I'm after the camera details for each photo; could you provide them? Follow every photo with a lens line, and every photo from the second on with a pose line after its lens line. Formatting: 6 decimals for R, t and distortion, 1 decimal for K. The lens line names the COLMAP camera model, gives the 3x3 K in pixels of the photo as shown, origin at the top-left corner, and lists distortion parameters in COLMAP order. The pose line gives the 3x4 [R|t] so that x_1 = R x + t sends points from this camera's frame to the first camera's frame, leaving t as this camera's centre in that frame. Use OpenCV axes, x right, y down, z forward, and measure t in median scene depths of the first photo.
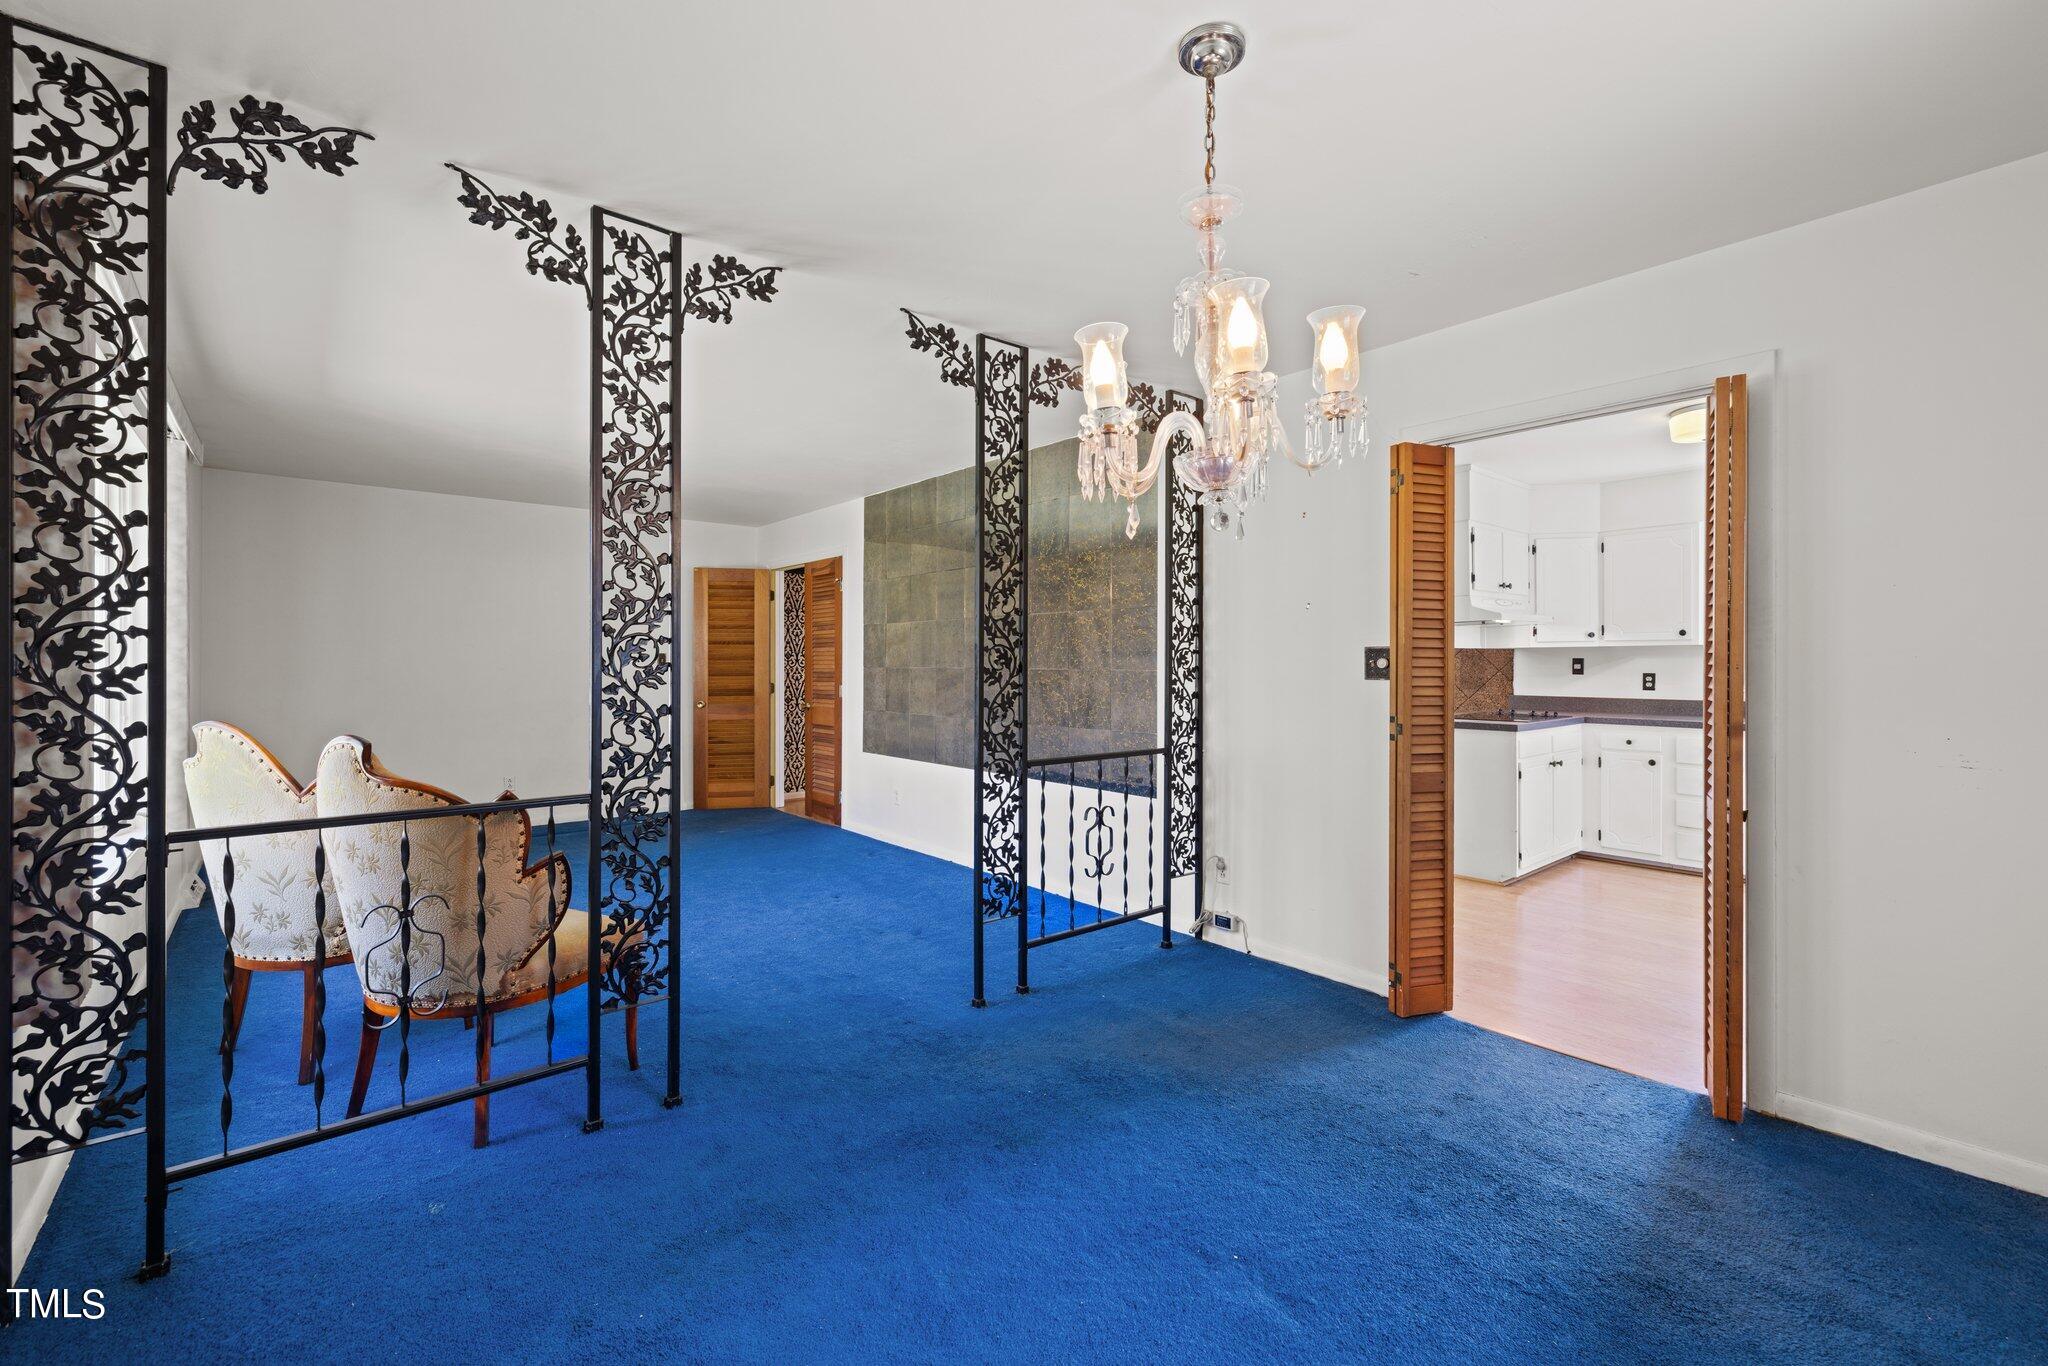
lens RADIAL K [[860.0, 0, 1009.2], [0, 860.0, 663.4], [0, 0, 1]] dist [-0.000890, 0.000063]
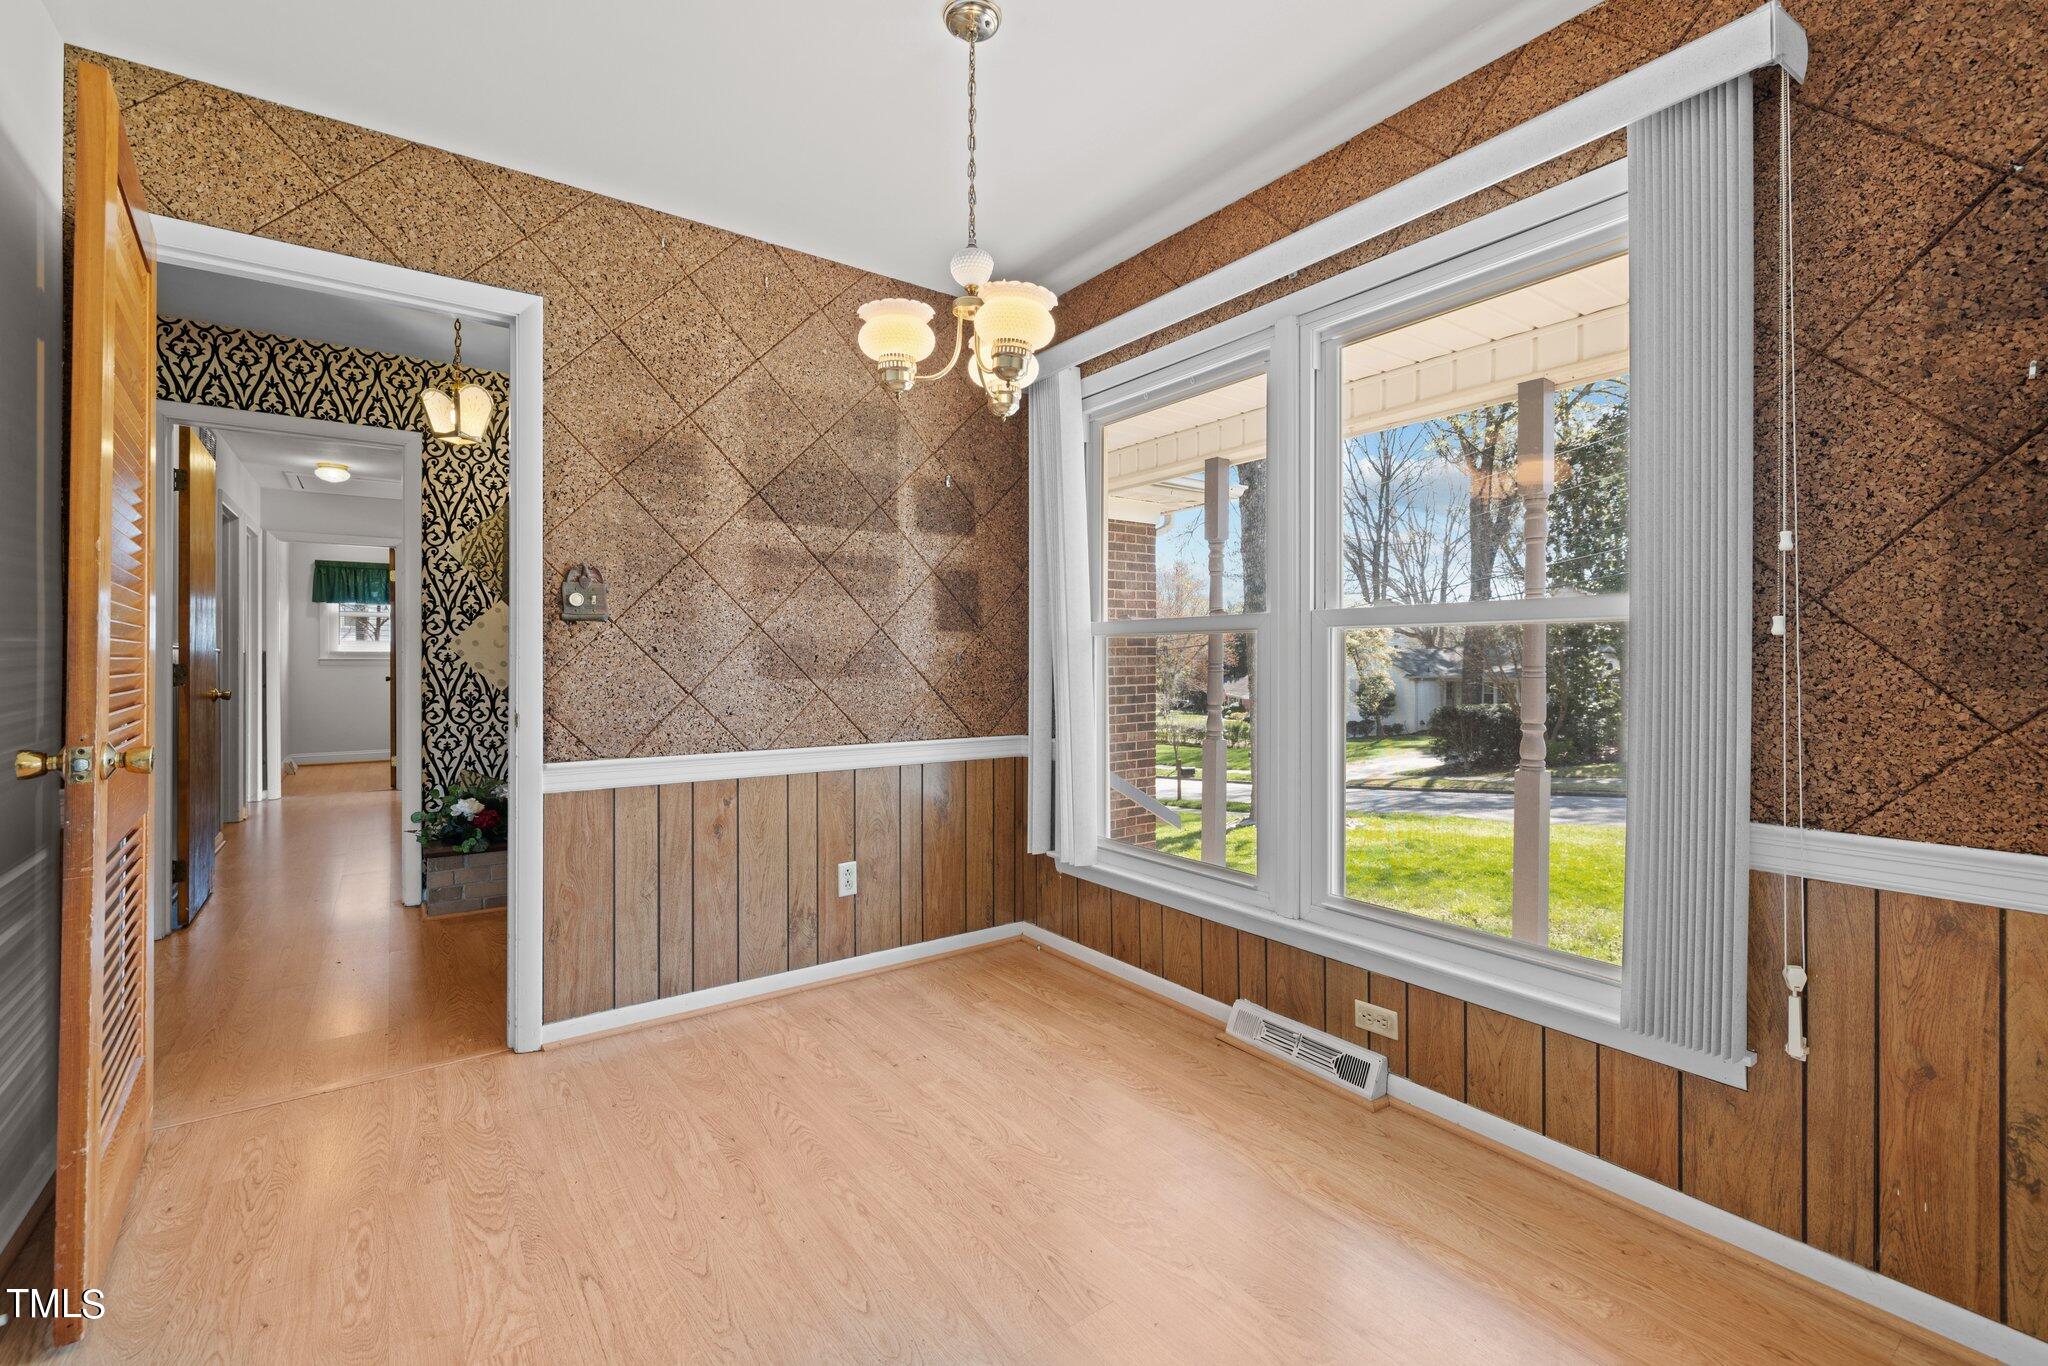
lens RADIAL K [[860.8, 0, 1000.6], [0, 860.8, 662.9], [0, 0, 1]] dist [0.000428, 0.000091]
pose [[0.997265, -0.000891, -0.073910, 0.485877], [0.001094, 0.999996, 0.002705, 0.035696], [0.073907, -0.002778, 0.997261, 1.200974]]
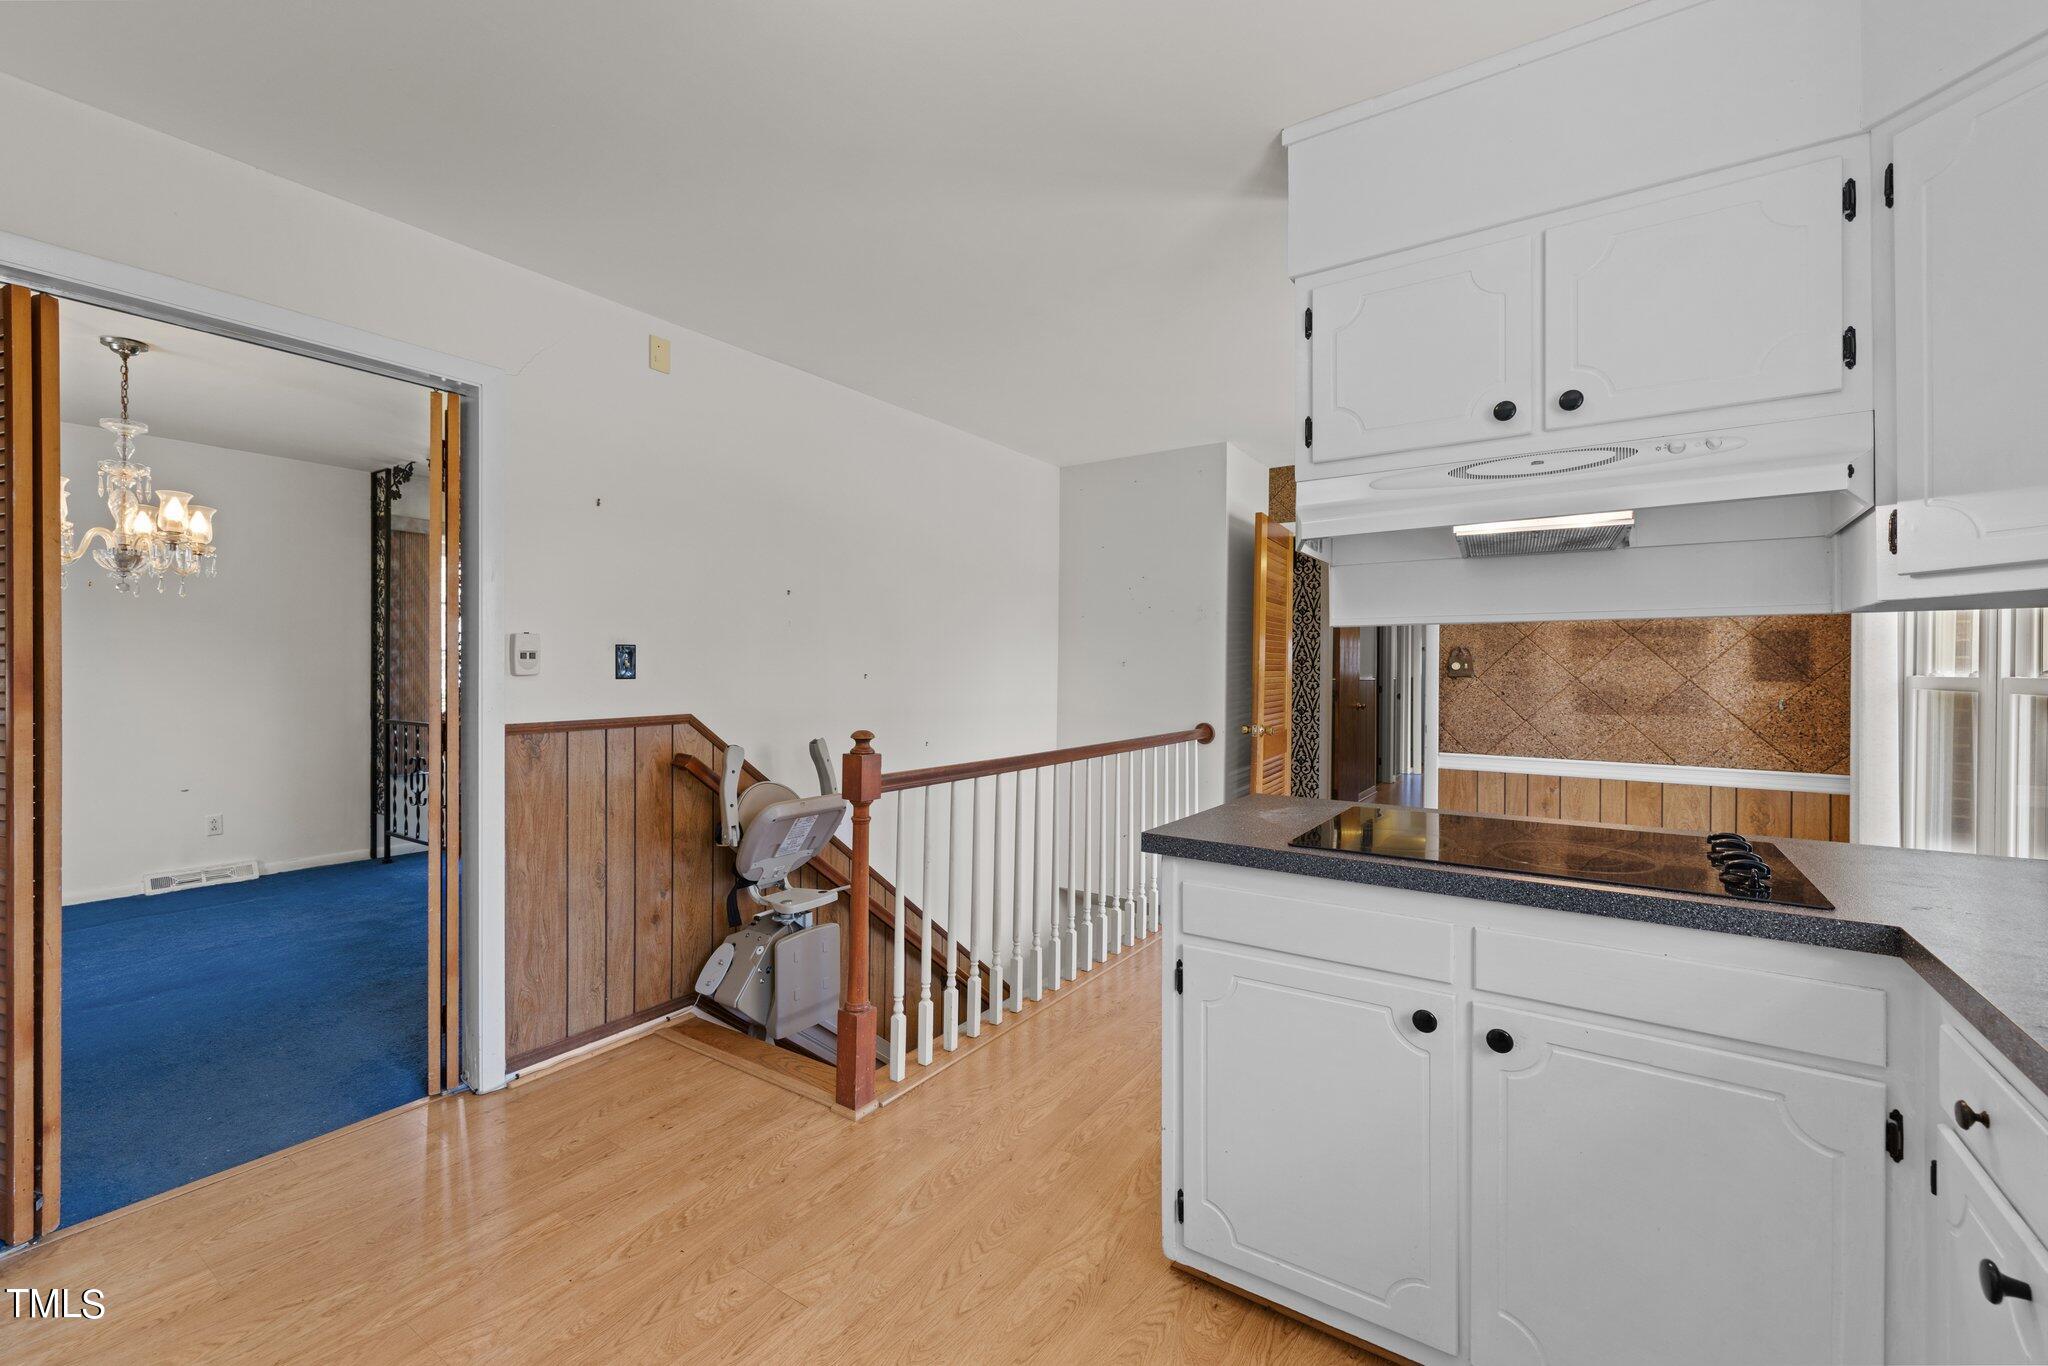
lens RADIAL K [[854.5, 0, 1011.1], [0, 854.5, 671.4], [0, 0, 1]] dist [-0.000510, -0.000059]
pose [[0.272236, 0.003669, -0.962223, 1.023130], [-0.004987, 0.999985, 0.002402, 0.001961], [0.962218, 0.004145, 0.272250, 0.936862]]
